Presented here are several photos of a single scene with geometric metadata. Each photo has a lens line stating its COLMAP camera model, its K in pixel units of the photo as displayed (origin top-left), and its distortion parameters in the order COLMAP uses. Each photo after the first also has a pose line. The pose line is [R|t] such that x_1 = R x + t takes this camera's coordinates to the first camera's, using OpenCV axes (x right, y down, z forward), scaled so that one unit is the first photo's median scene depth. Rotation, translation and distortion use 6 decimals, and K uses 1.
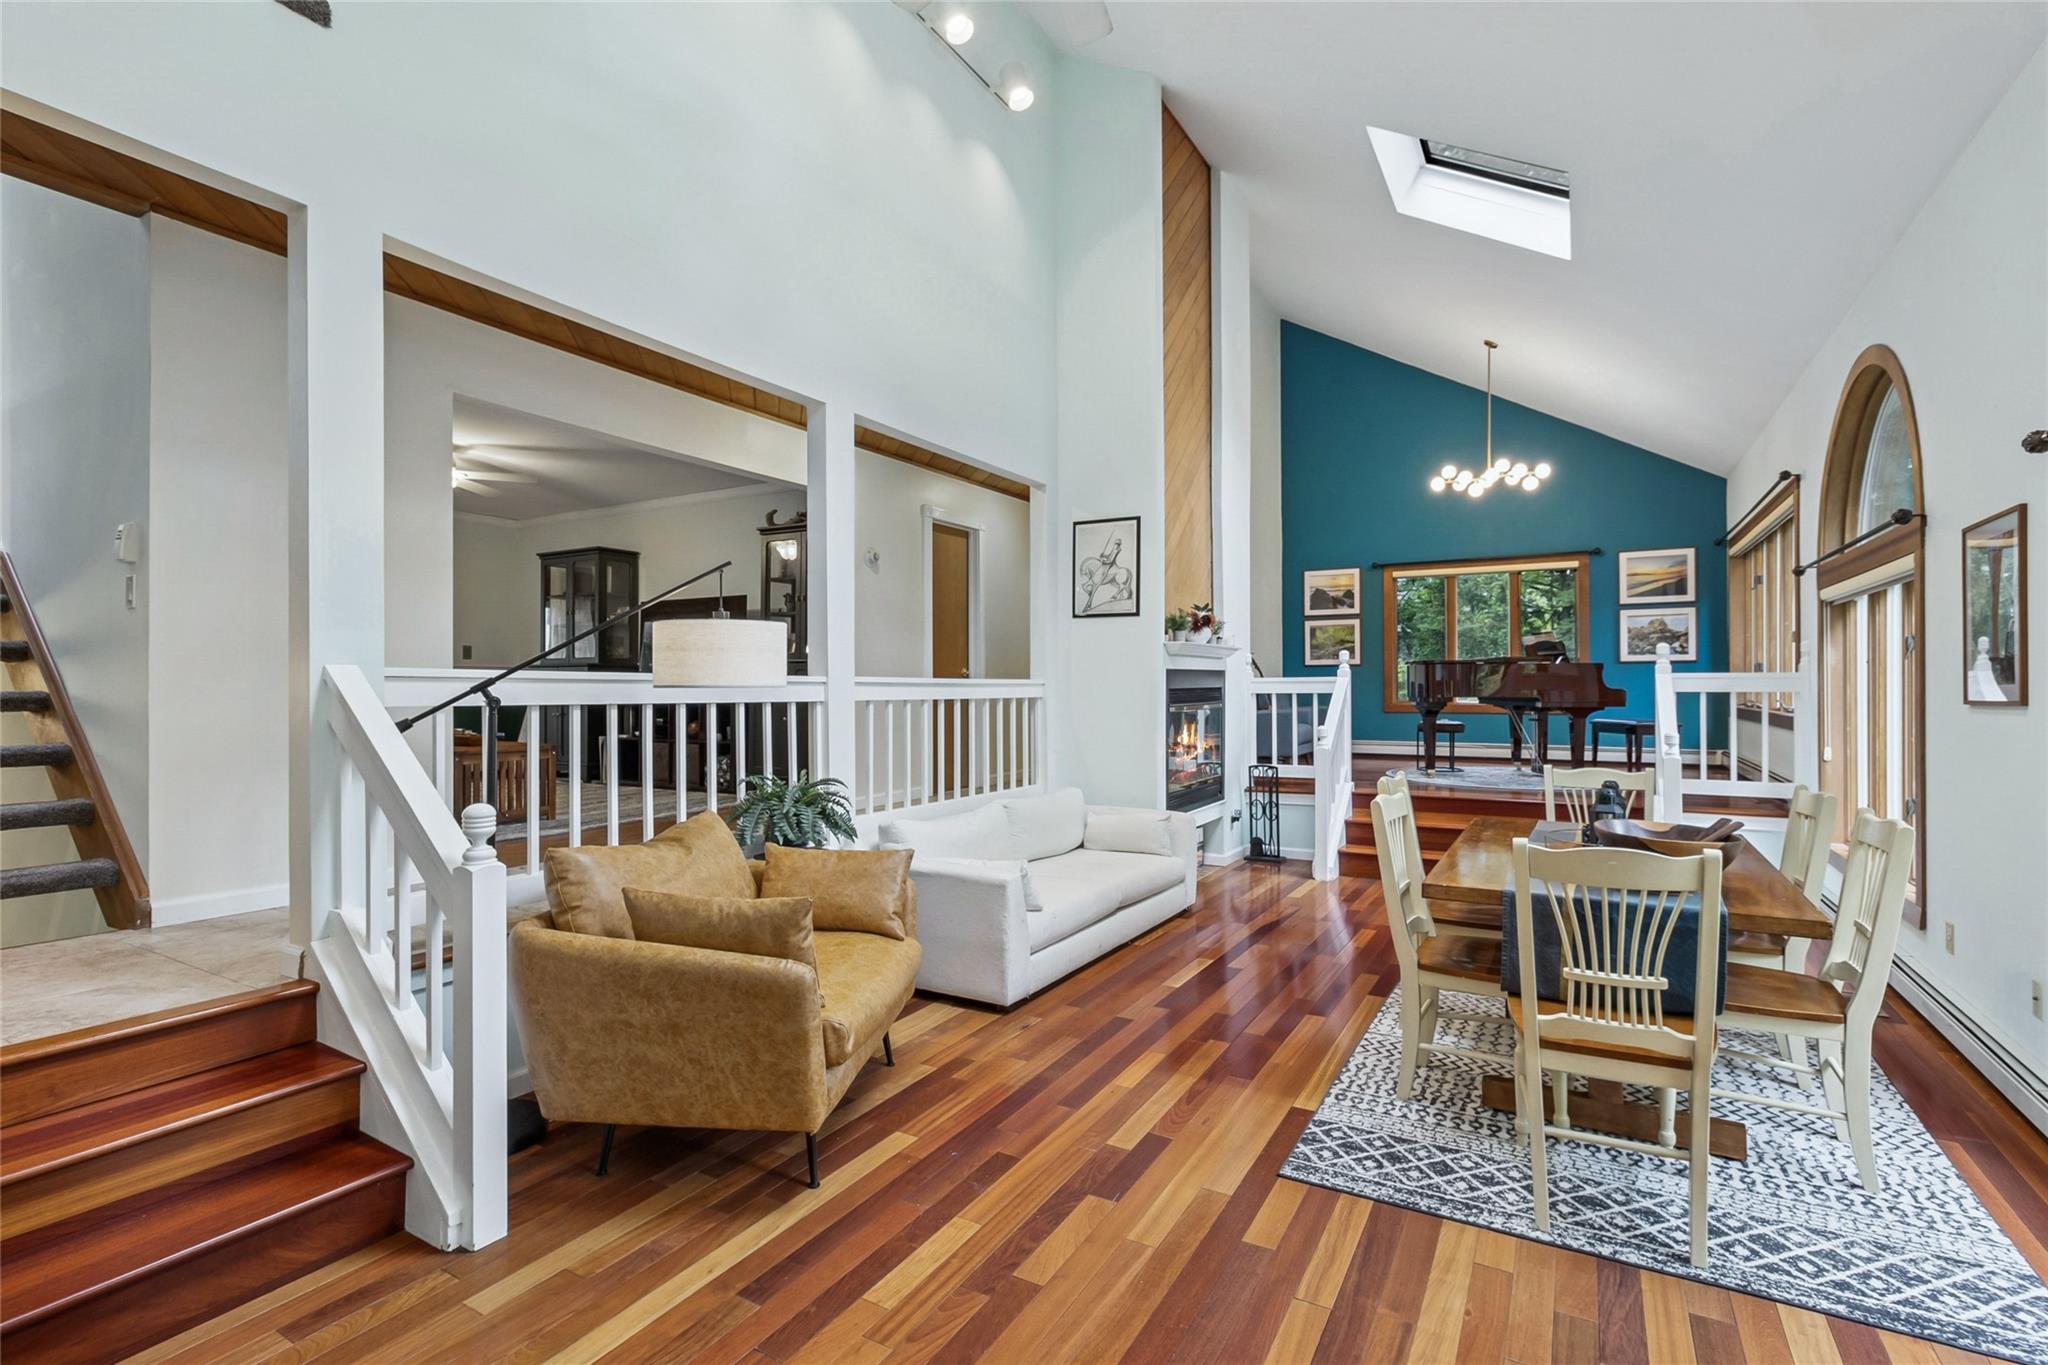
lens RADIAL K [[959.9, 0, 1015.6], [0, 959.9, 692.1], [0, 0, 1]] dist [0.000630, 0.002074]
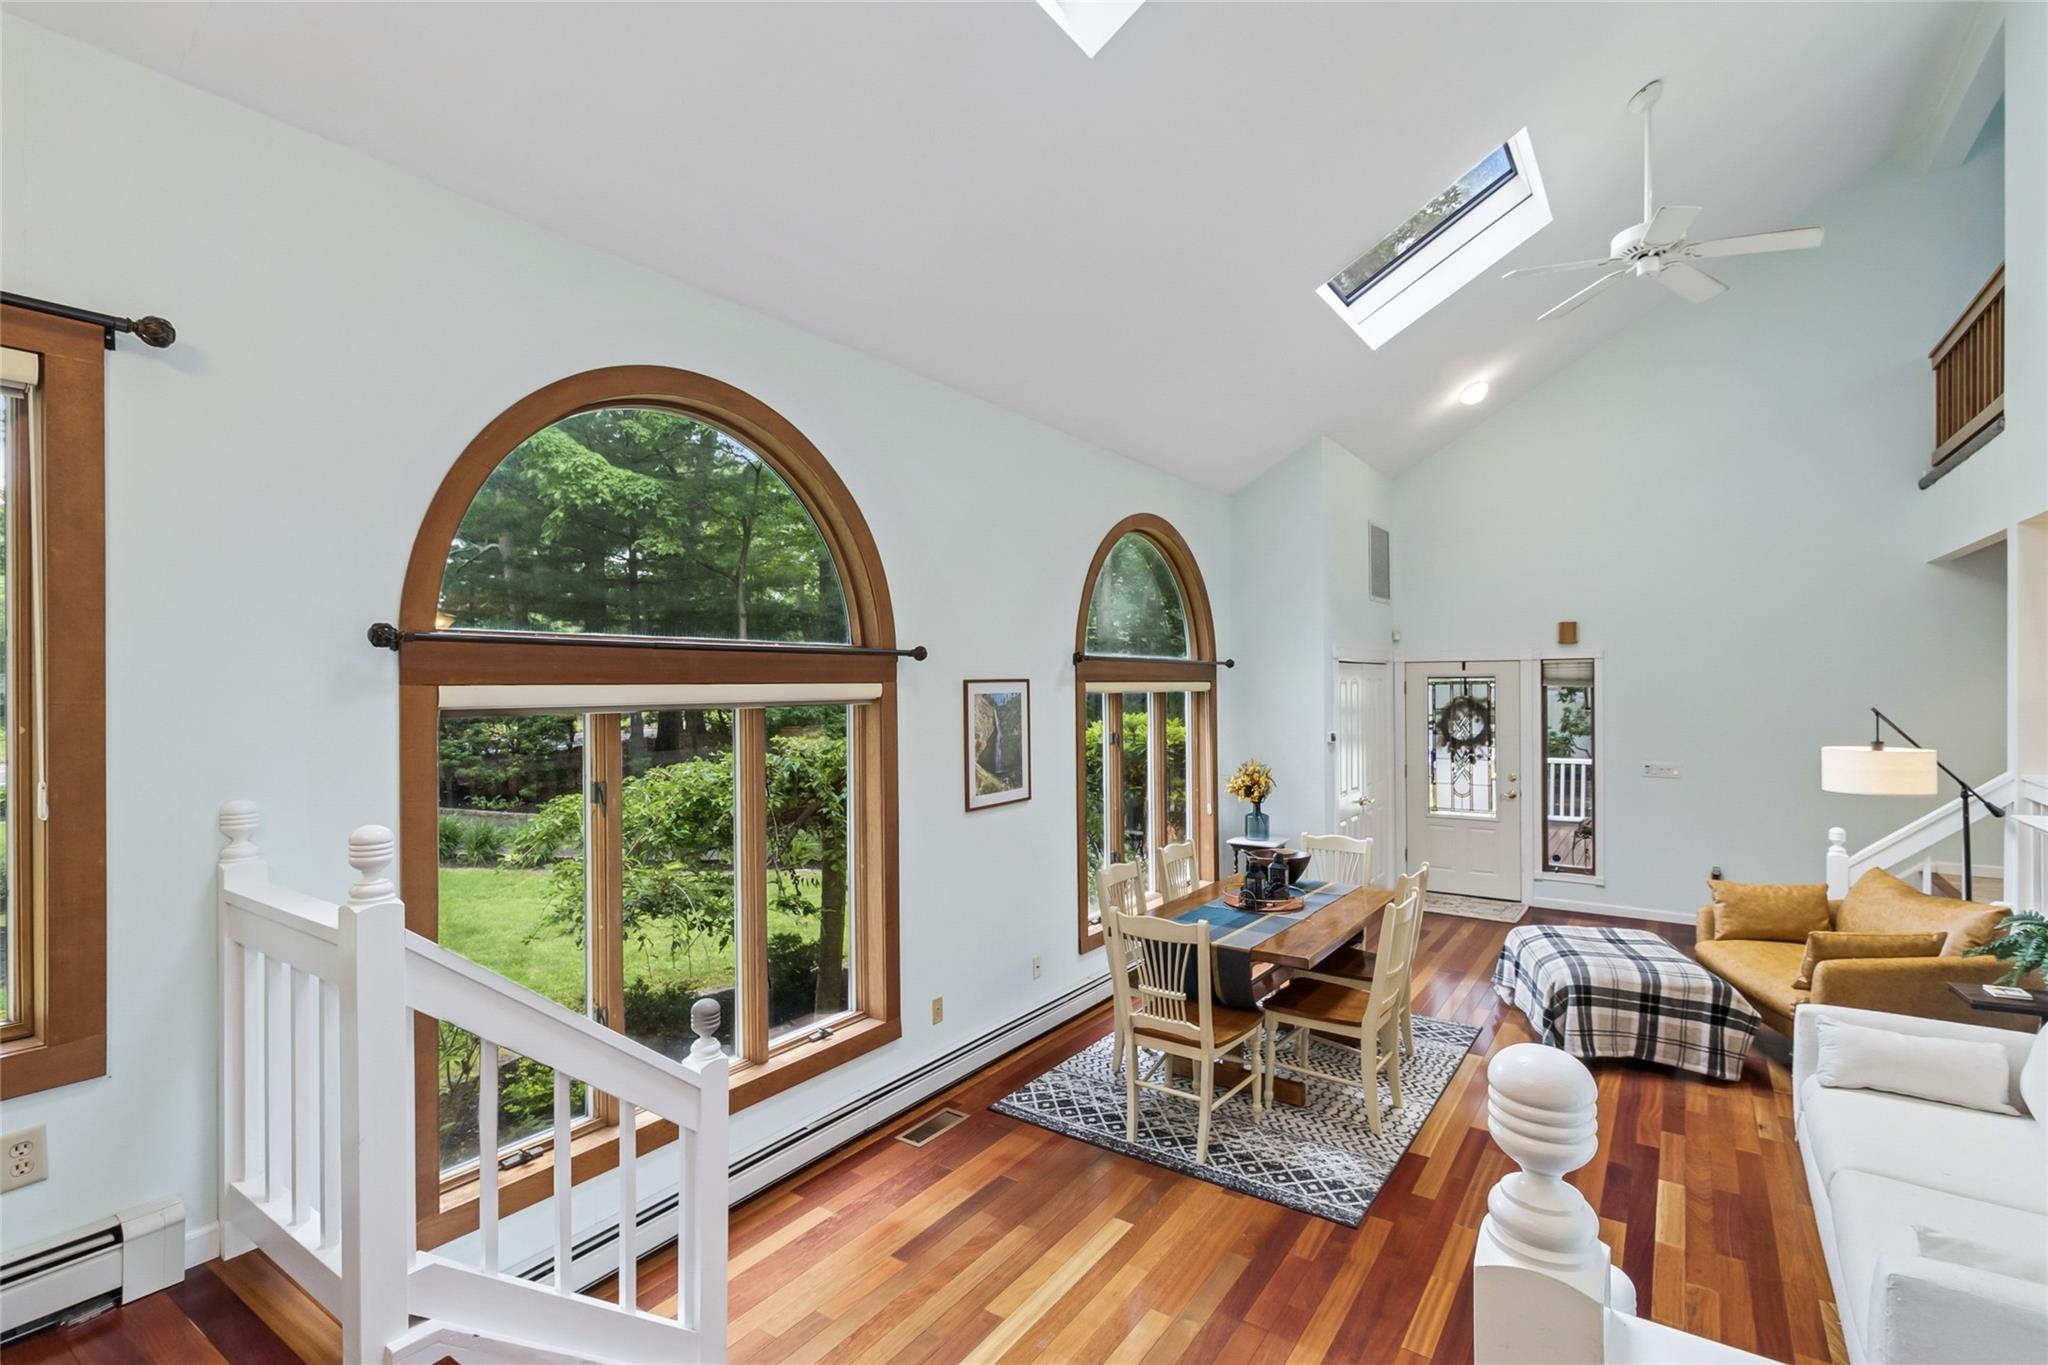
lens RADIAL K [[959.9, 0, 1031.8], [0, 959.9, 681.0], [0, 0, 1]] dist [0.000630, 0.002074]
pose [[-0.998149, 0.009652, 0.060042, 0.461493], [0.009748, 0.999952, 0.001294, -0.094753], [-0.060027, 0.001877, -0.998195, 1.304062]]
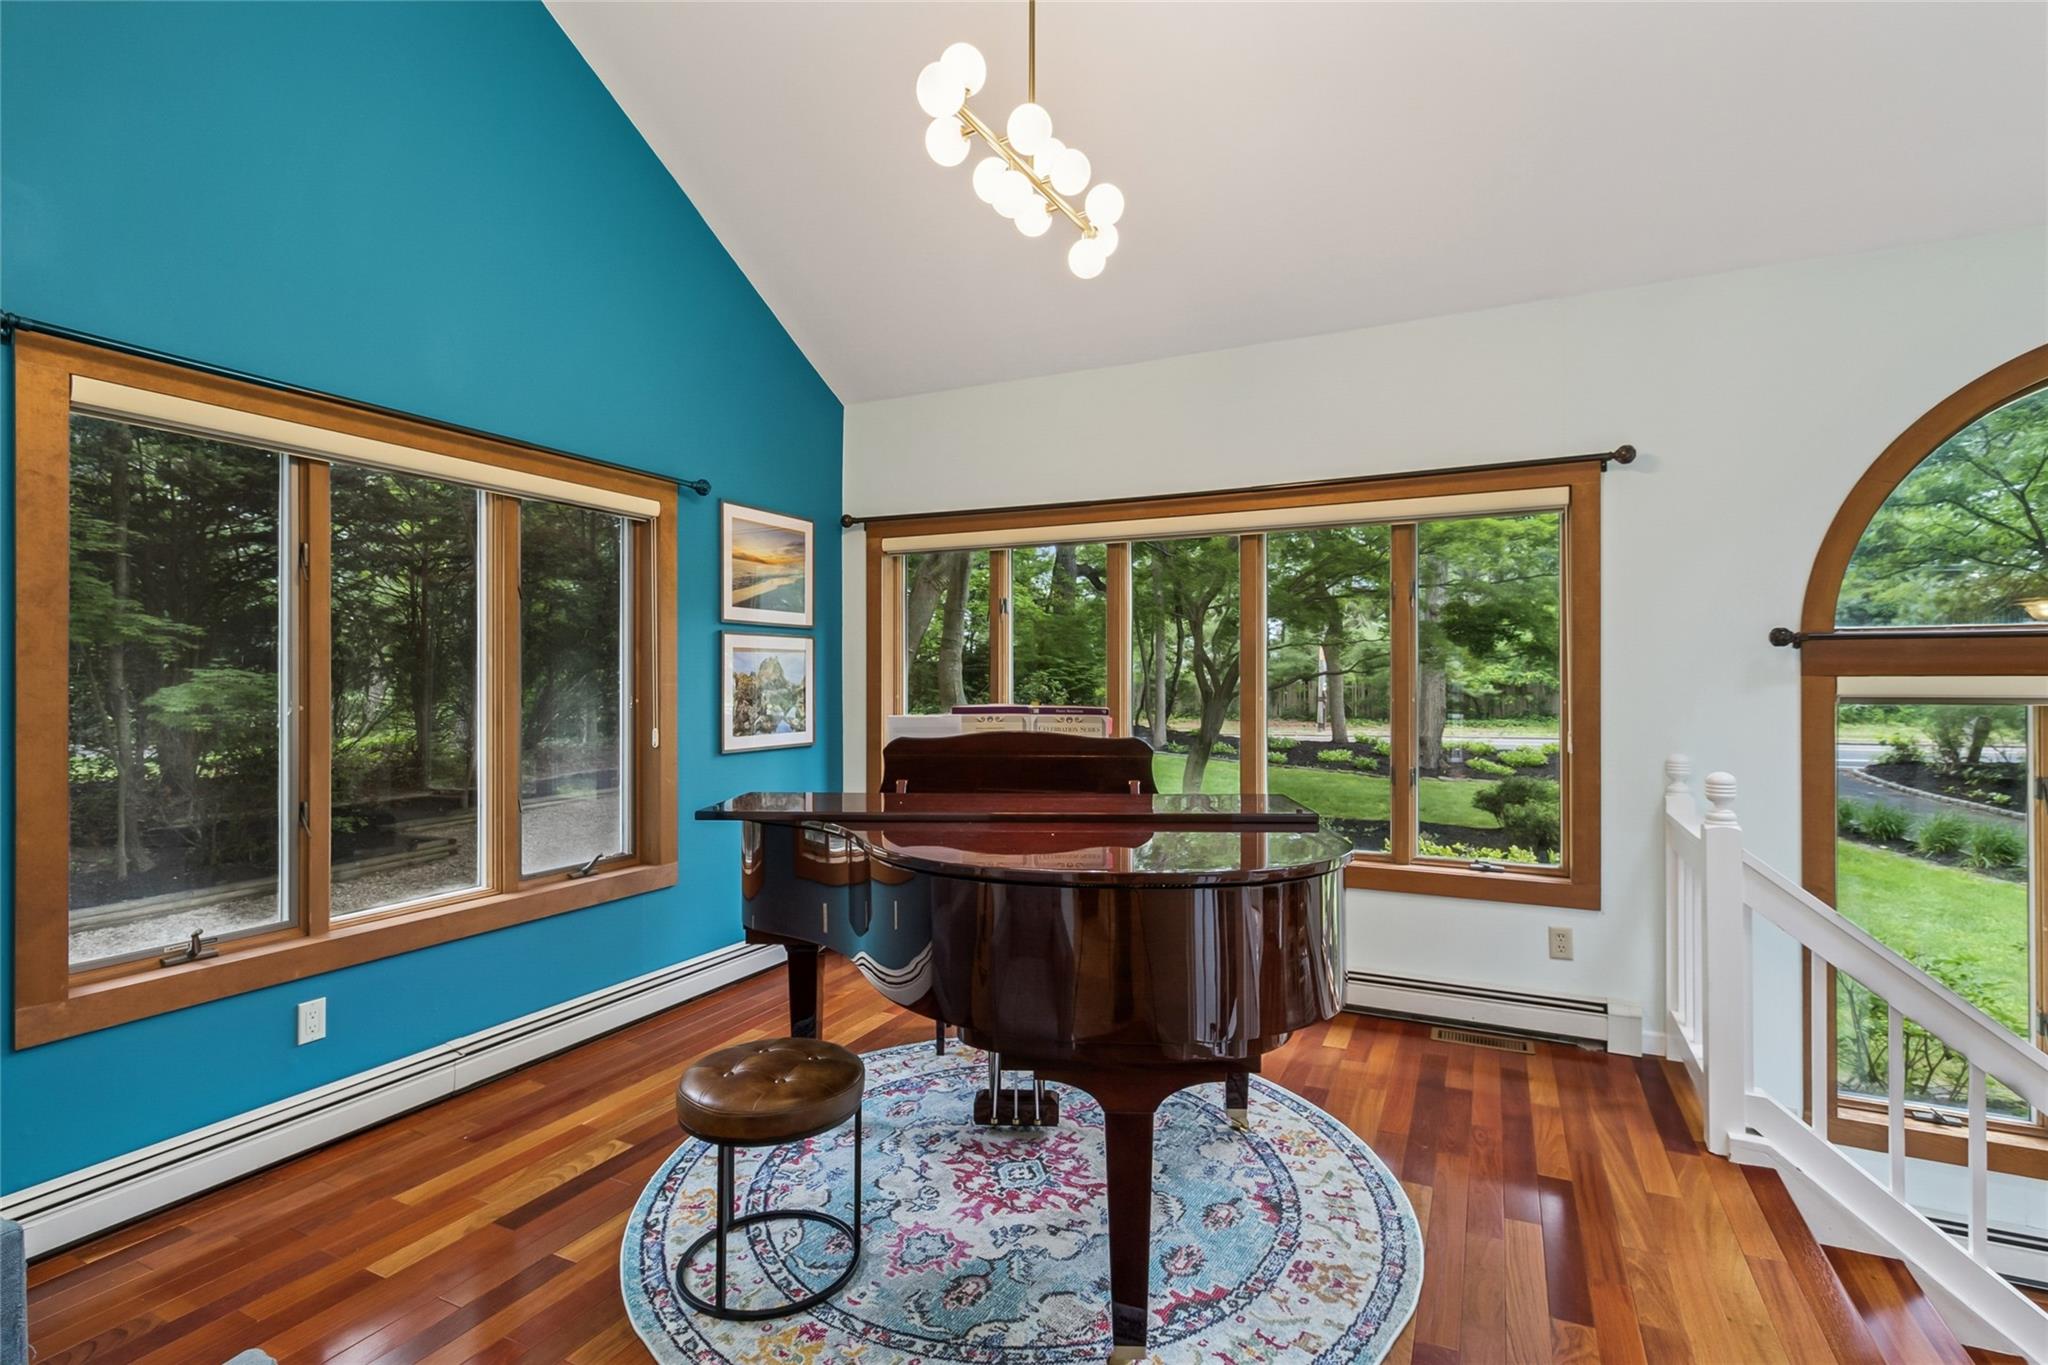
lens RADIAL K [[959.9, 0, 1016.3], [0, 959.9, 687.2], [0, 0, 1]] dist [0.000630, 0.002074]
pose [[-0.082181, -0.000706, 0.996617, 0.275354], [0.005132, 0.999986, 0.001132, -0.091998], [-0.996604, 0.005207, -0.082176, 1.371526]]
